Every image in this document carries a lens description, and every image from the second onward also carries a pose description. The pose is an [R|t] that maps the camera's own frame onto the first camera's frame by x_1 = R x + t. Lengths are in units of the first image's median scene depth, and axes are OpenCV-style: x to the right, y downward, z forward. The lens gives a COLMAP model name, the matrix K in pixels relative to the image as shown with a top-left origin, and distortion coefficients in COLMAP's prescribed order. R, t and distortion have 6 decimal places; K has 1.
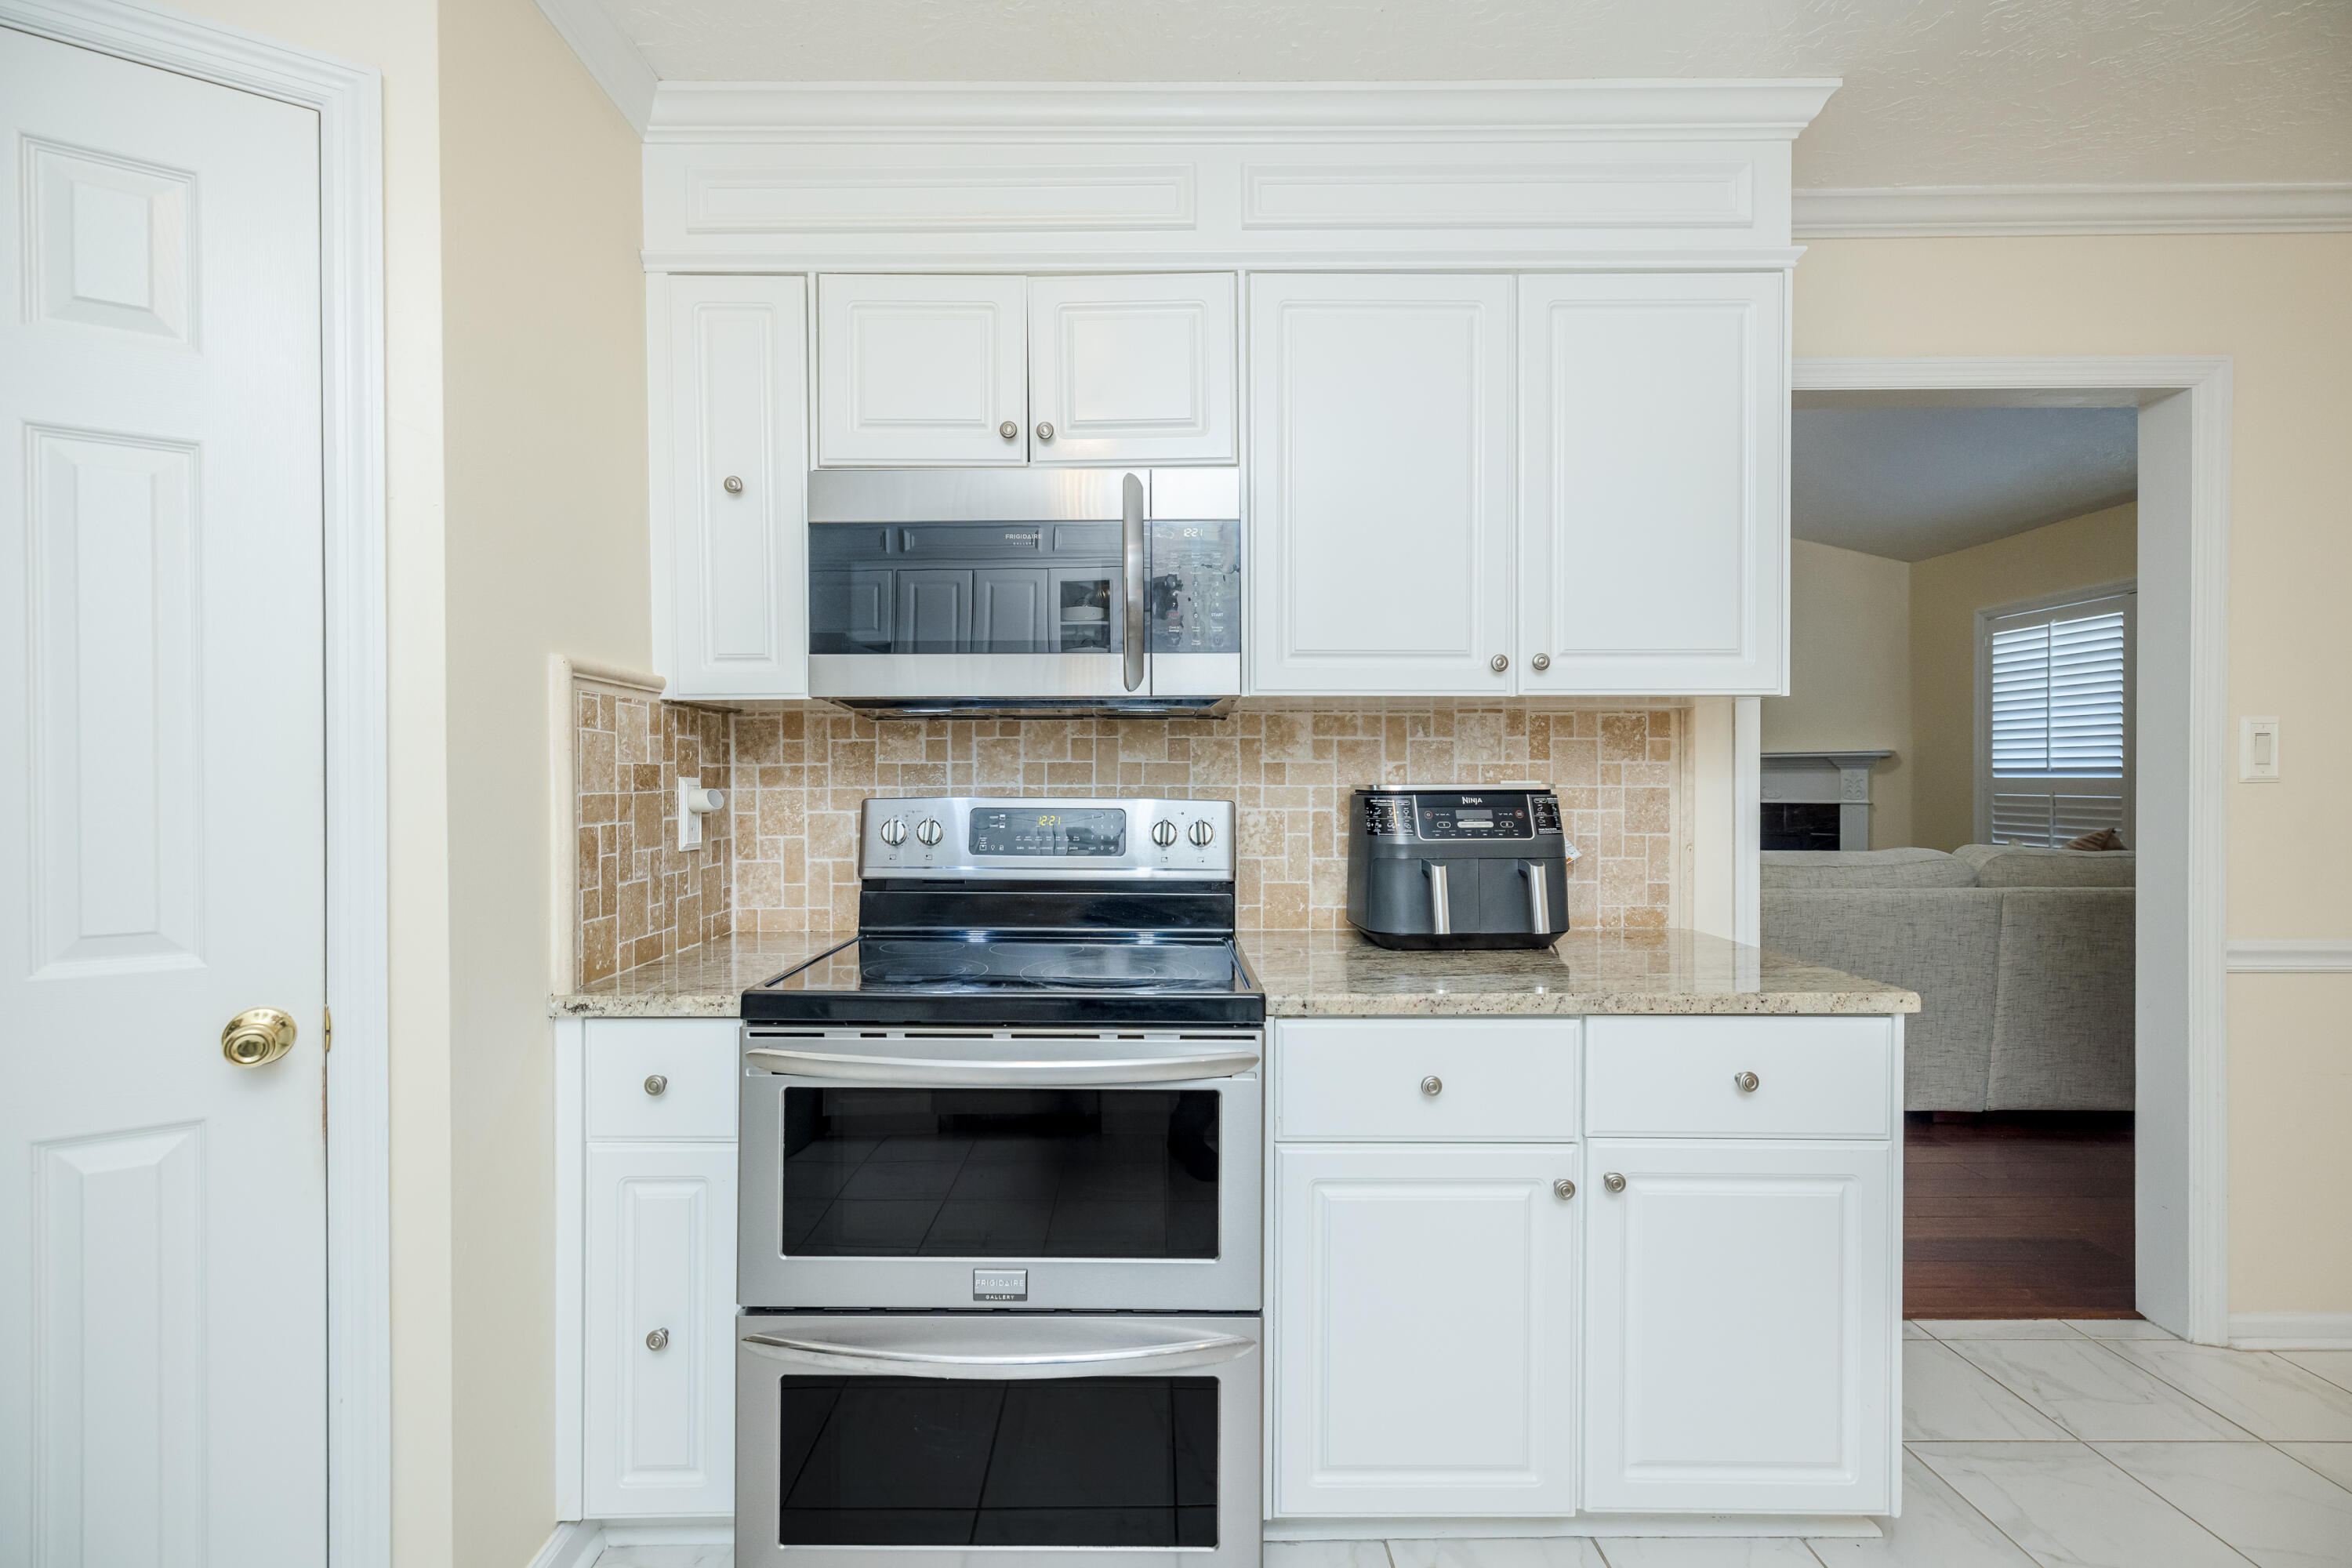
lens RADIAL K [[994.8, 0, 1163.9], [0, 994.8, 775.8], [0, 0, 1]] dist [0.001011, 0.001170]
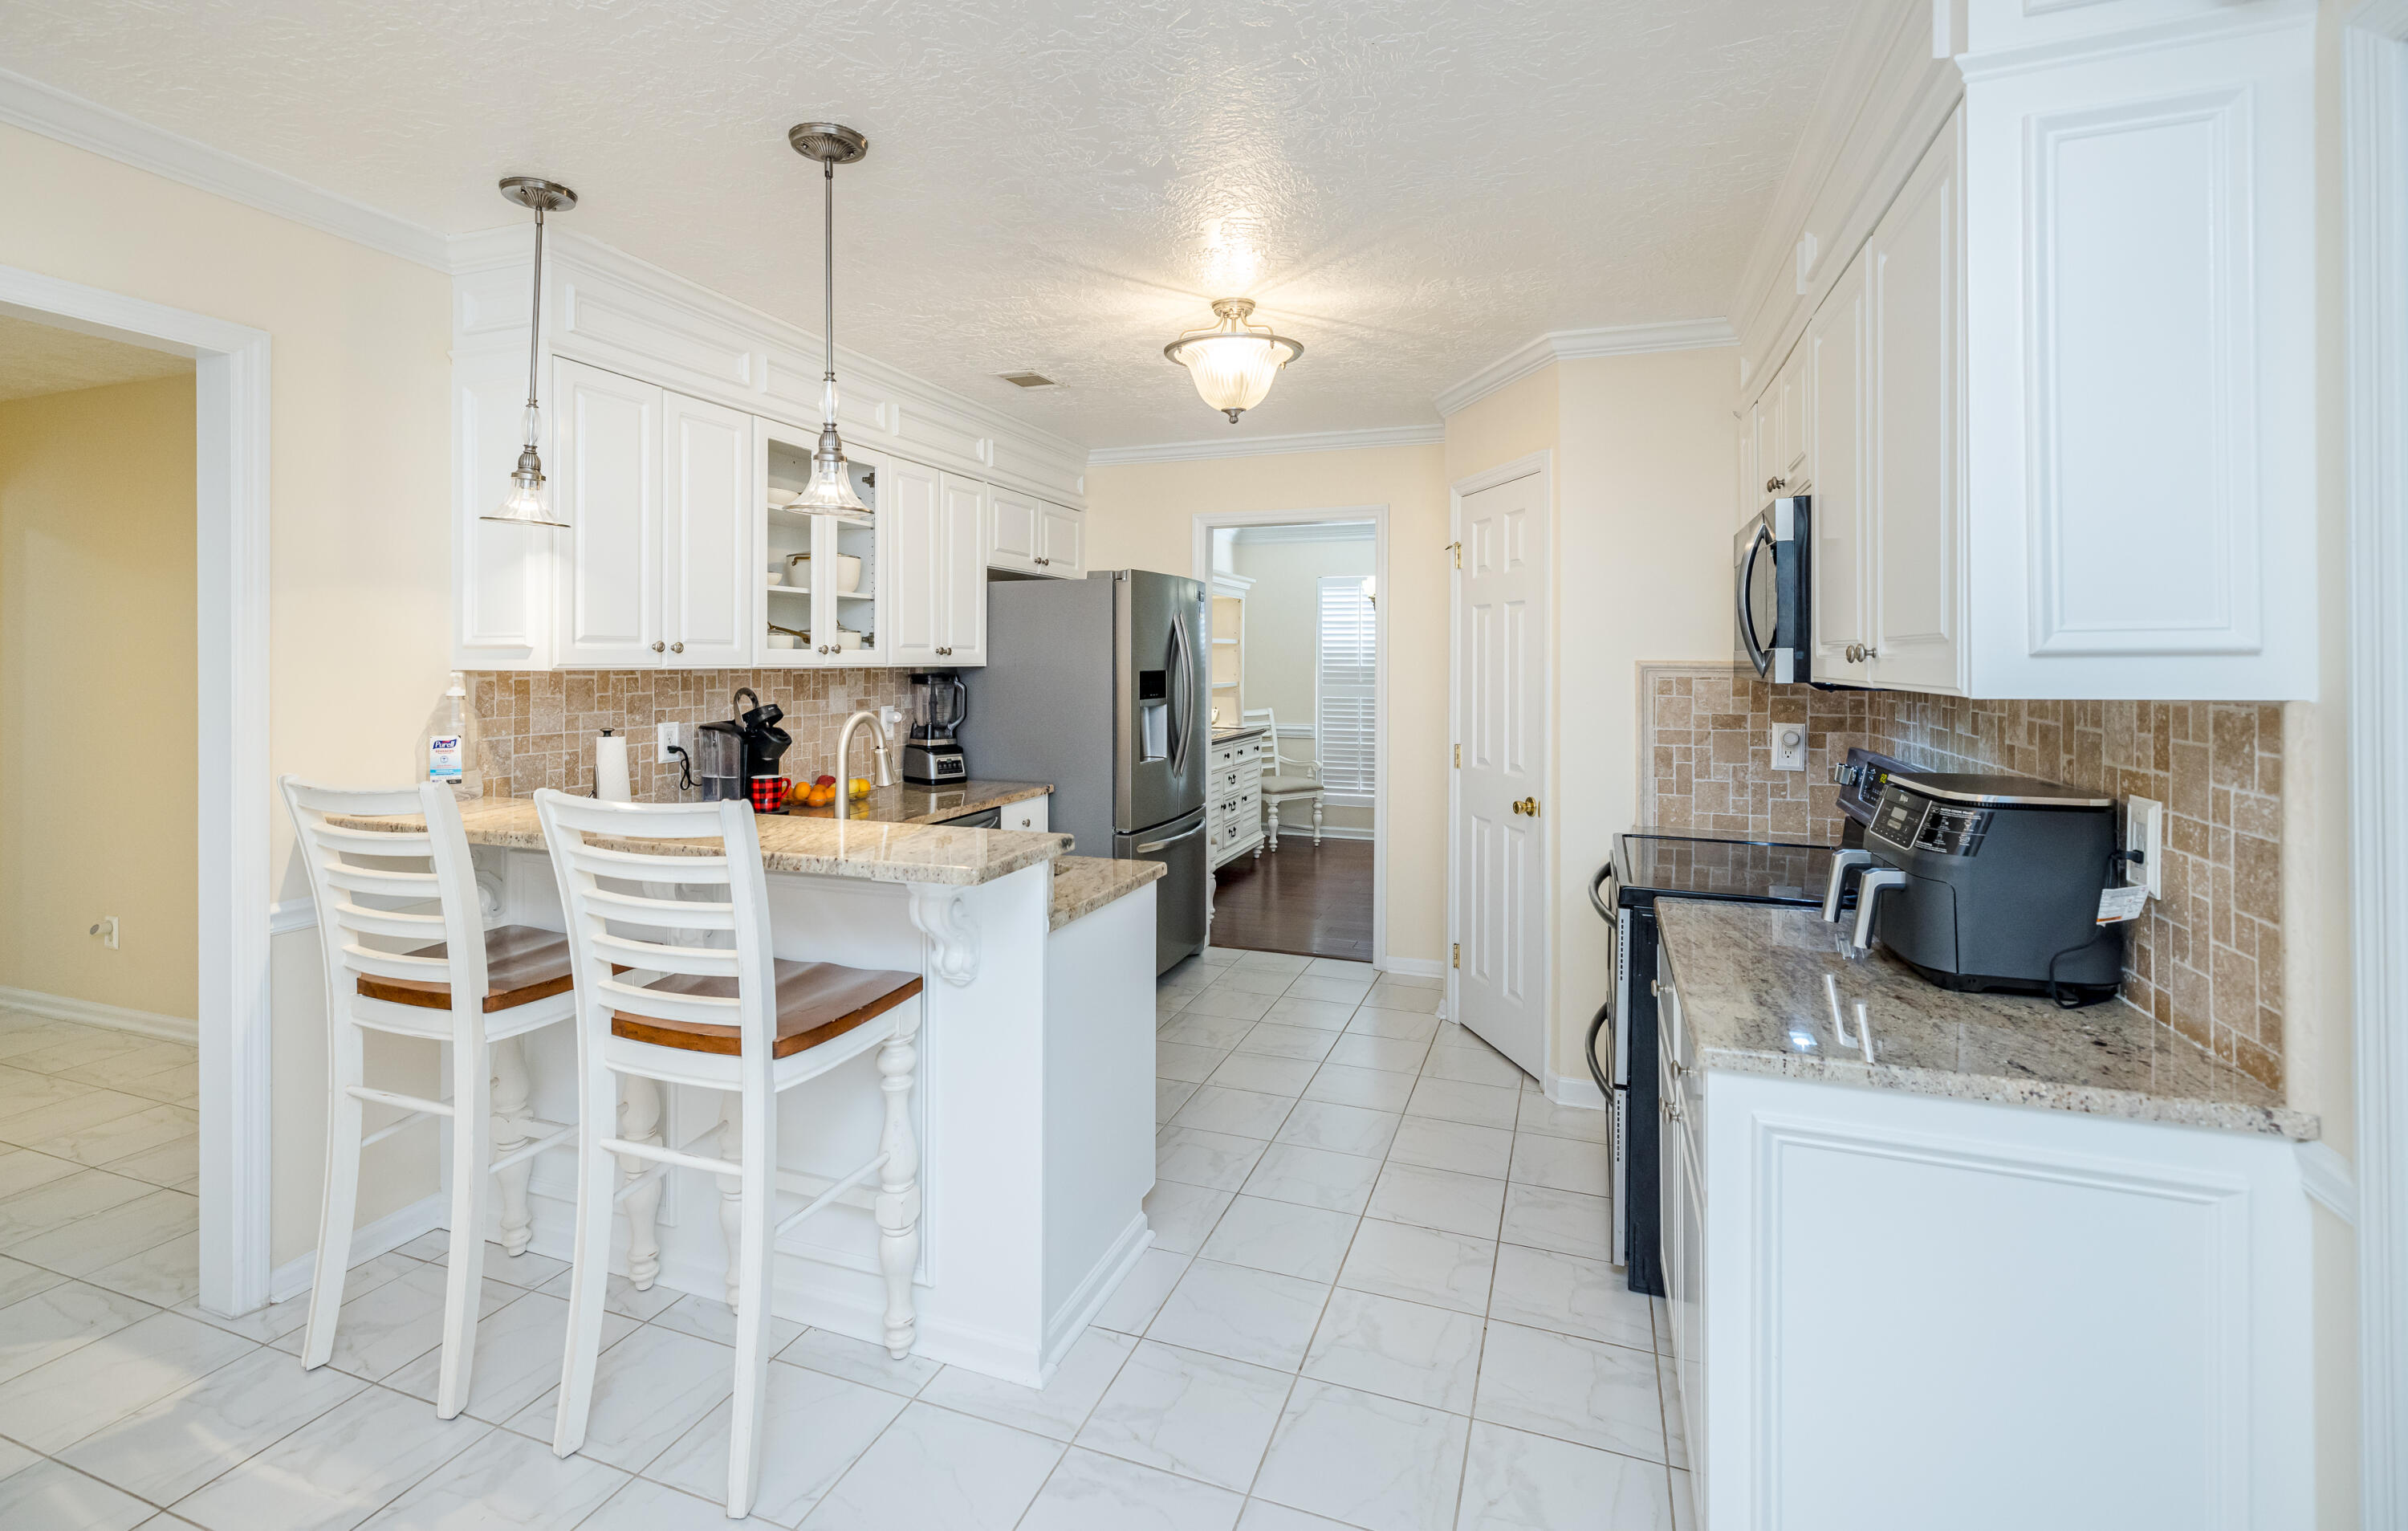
lens RADIAL K [[1085.4, 0, 1189.5], [0, 1085.4, 665.2], [0, 0, 1]] dist [-0.002227, -0.001111]
pose [[-0.340234, 0.008208, -0.940305, 1.614923], [0.000177, 0.999962, 0.008665, -0.116938], [0.940341, 0.002781, -0.340222, 0.795614]]
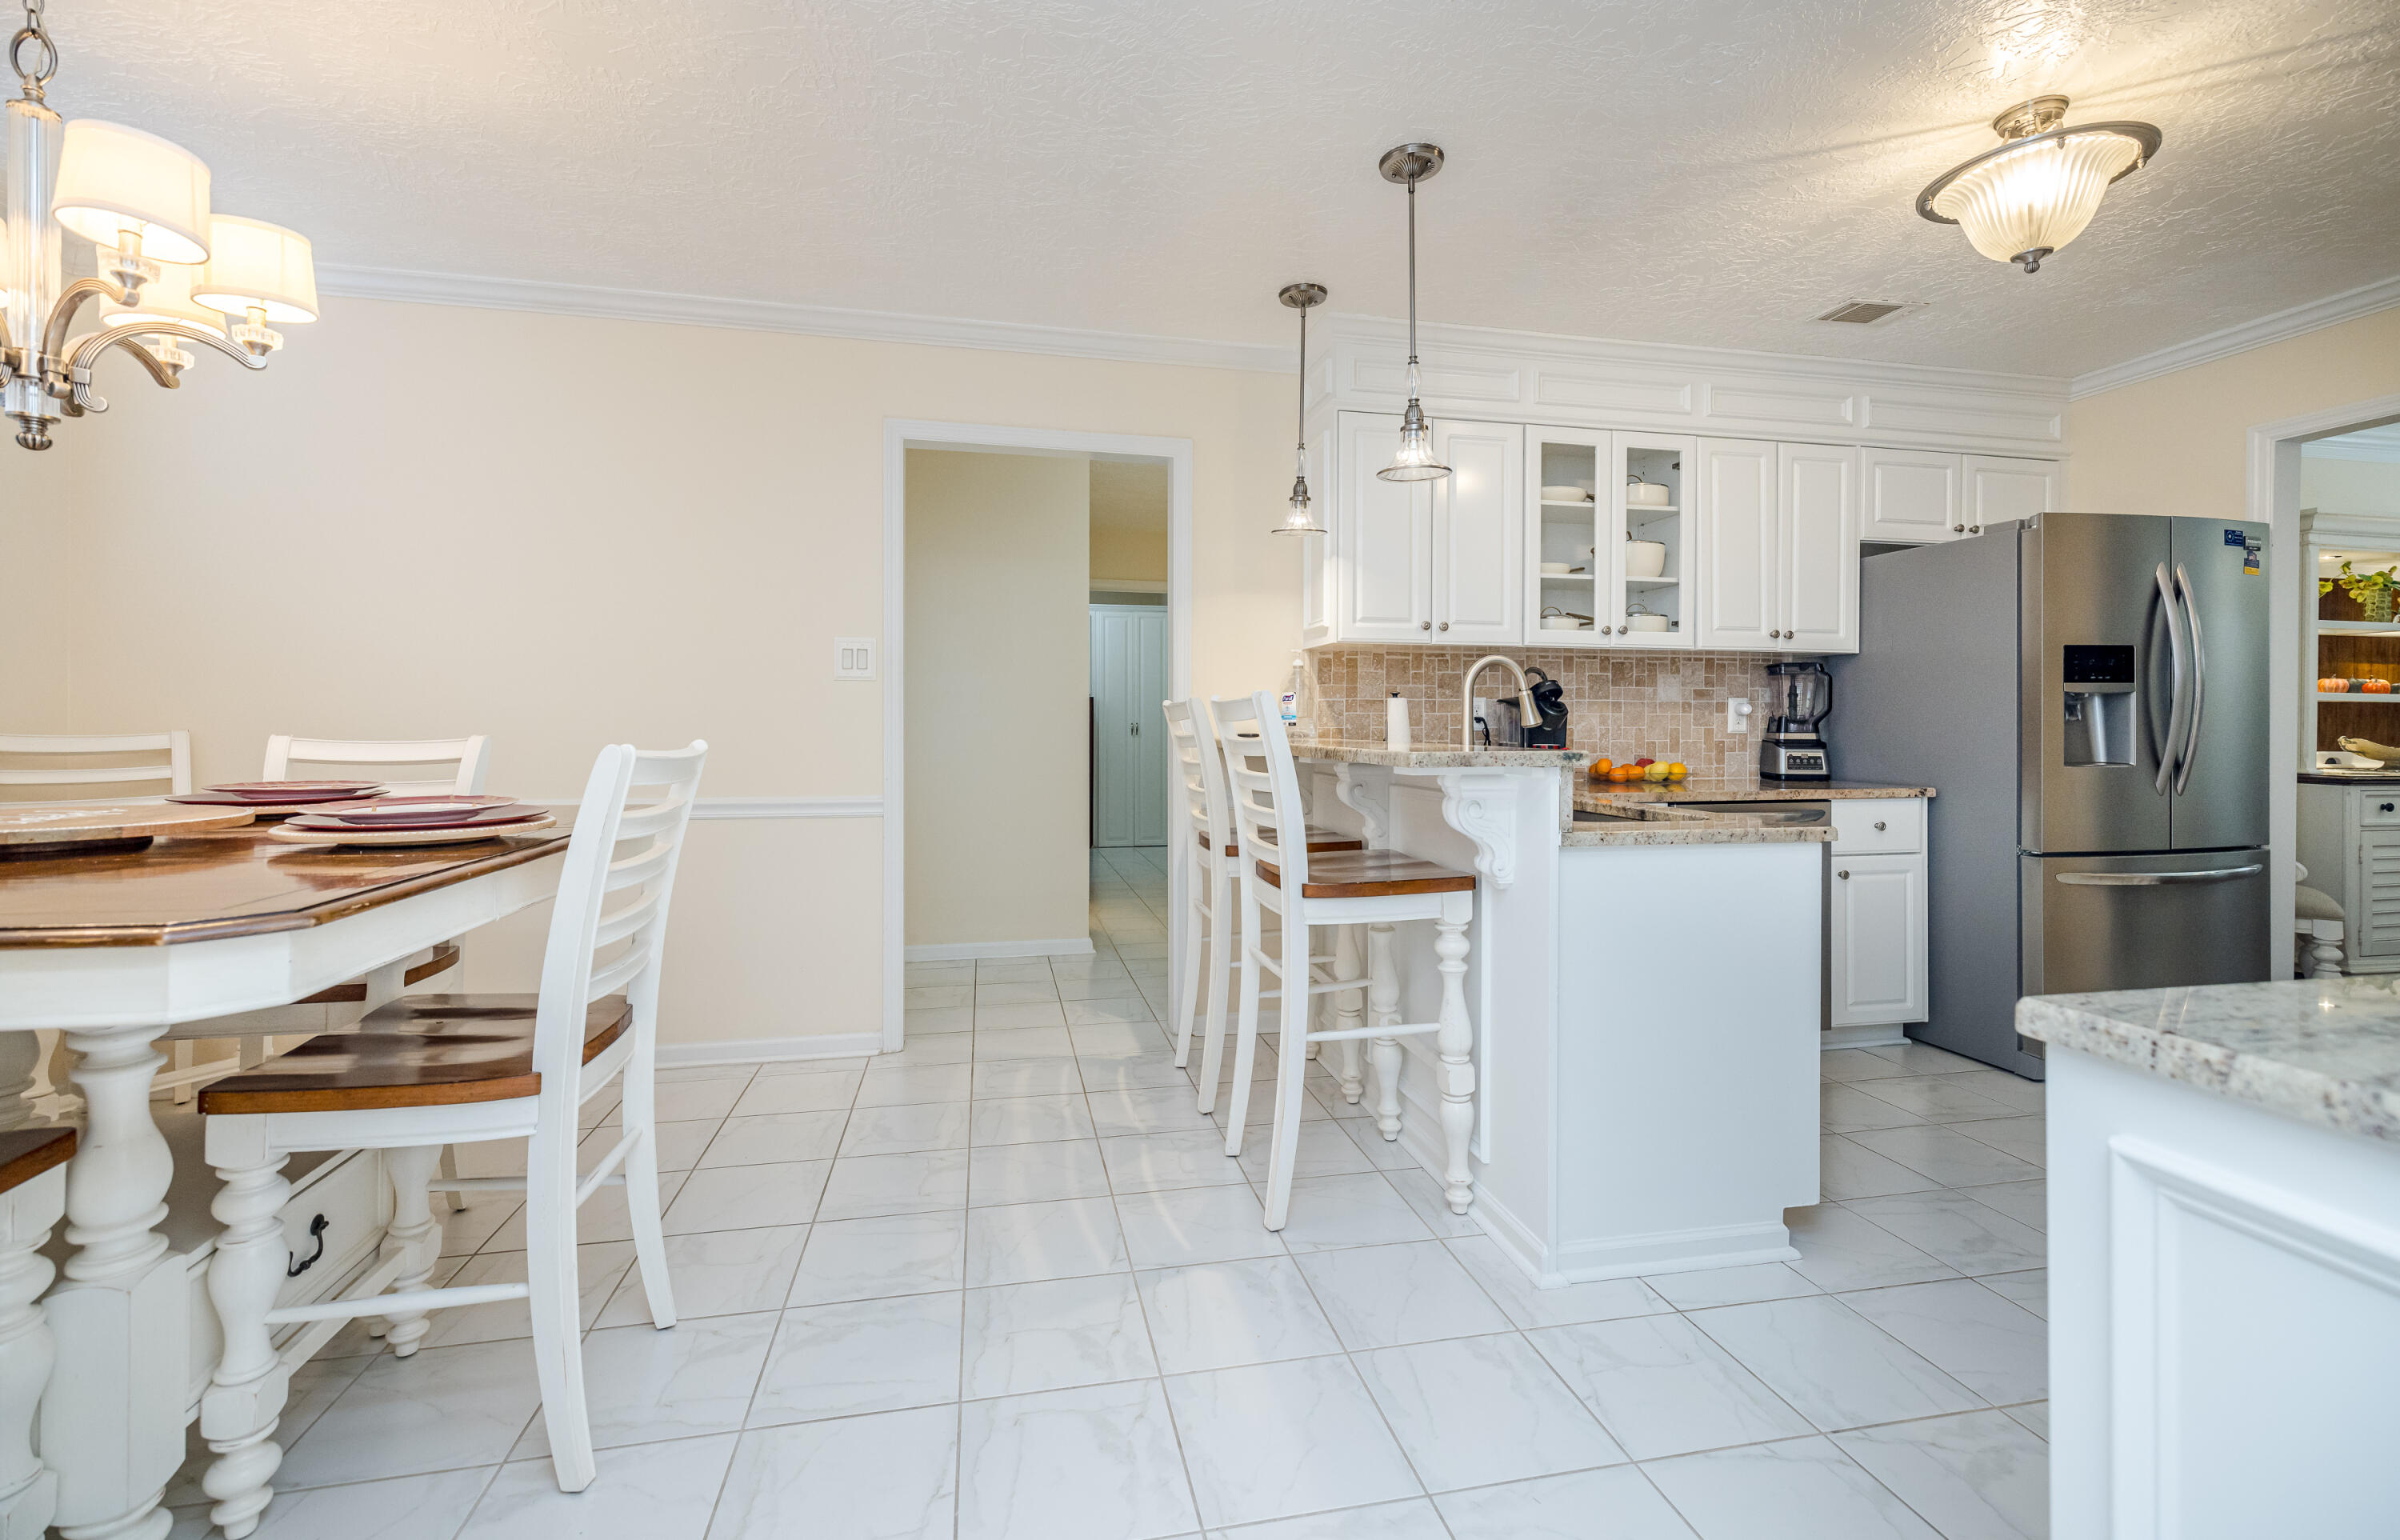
lens RADIAL K [[1011.5, 0, 1191.9], [0, 1011.5, 732.4], [0, 0, 1]] dist [-0.002790, -0.000076]
pose [[-0.979303, 0.002845, -0.202382, 1.147182], [0.001311, 0.999969, 0.007712, 0.063458], [0.202398, 0.007287, -0.979276, 1.287258]]
